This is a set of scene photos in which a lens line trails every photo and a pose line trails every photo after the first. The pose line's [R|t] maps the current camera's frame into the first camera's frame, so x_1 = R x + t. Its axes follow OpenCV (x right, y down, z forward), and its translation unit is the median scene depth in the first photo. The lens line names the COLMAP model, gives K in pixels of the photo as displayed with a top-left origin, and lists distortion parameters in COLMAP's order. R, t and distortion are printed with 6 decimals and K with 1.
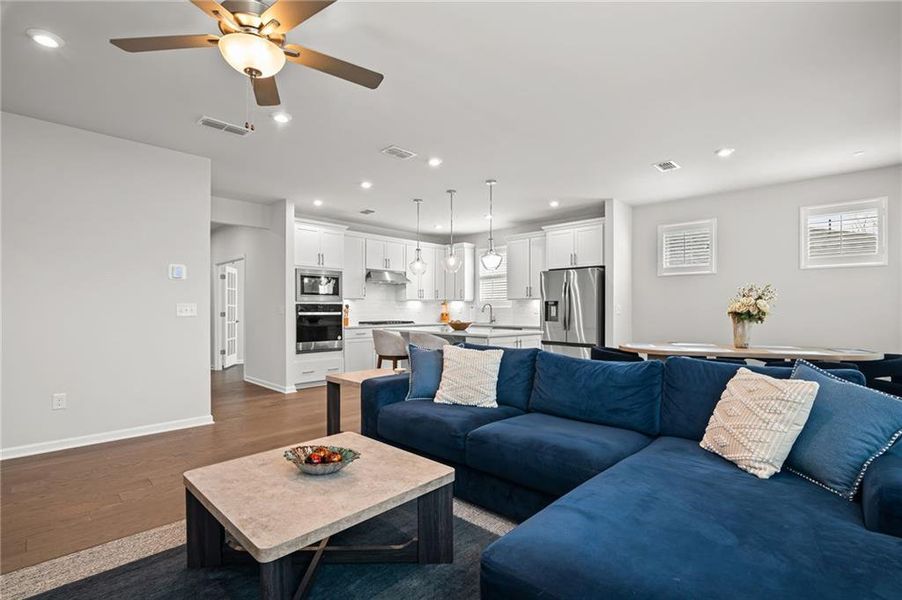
lens RADIAL K [[416.4, 0, 453.8], [0, 416.4, 306.2], [0, 0, 1]] dist [-0.011908, -0.000547]
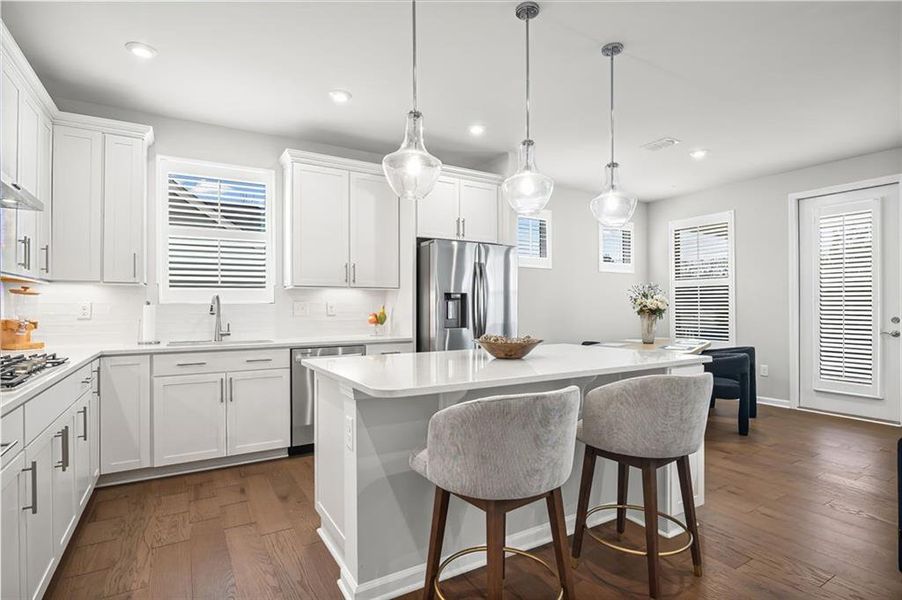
lens RADIAL K [[455.5, 0, 452.6], [0, 455.5, 304.7], [0, 0, 1]] dist [-0.006801, 0.001351]
pose [[0.254248, 0.000676, 0.967139, -0.383023], [-0.004577, 0.999989, 0.000505, 0.004069], [-0.967128, -0.004555, 0.254248, 0.832174]]
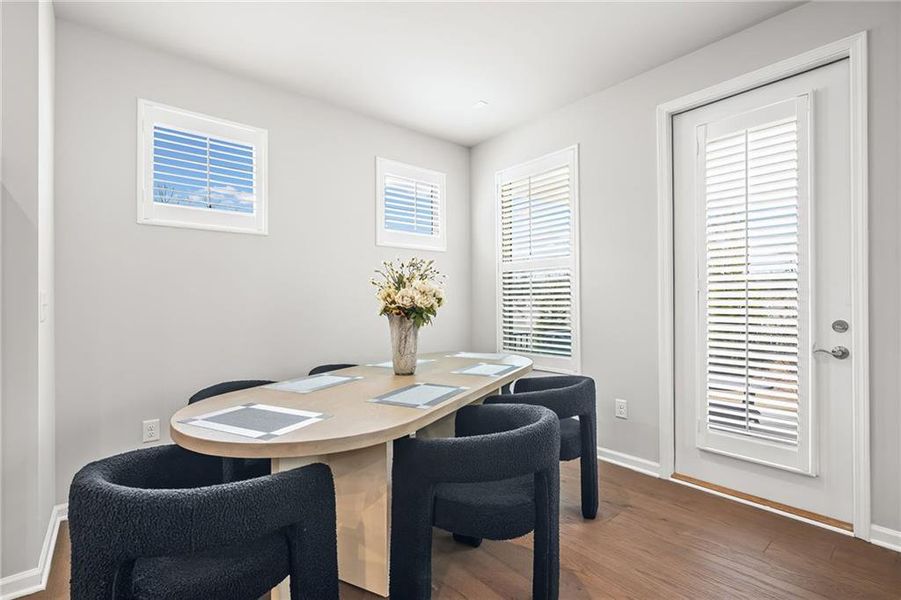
lens RADIAL K [[417.2, 0, 456.3], [0, 417.2, 301.7], [0, 0, 1]] dist [-0.000045, -0.000385]
pose [[0.105027, -0.006444, 0.994449, 0.112967], [0.001718, 0.999979, 0.006299, 0.003085], [-0.994468, 0.001047, 0.105036, 0.614751]]
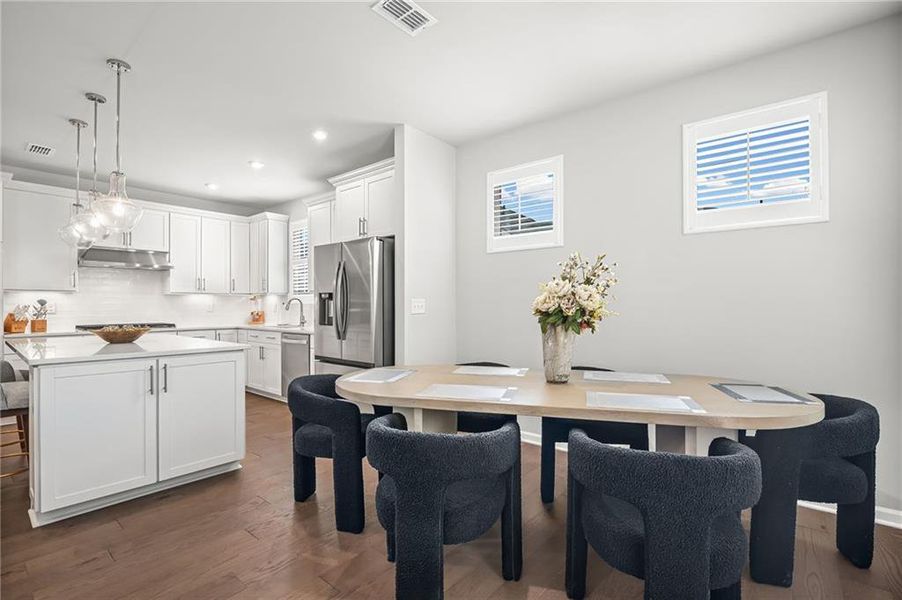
lens RADIAL K [[416.4, 0, 450.2], [0, 416.4, 304.6], [0, 0, 1]] dist [-0.011908, -0.000547]
pose [[0.997479, -0.001798, 0.070937, 0.372823], [0.001589, 0.999994, 0.003003, 0.003674], [-0.070942, -0.002882, 0.997476, 0.356293]]
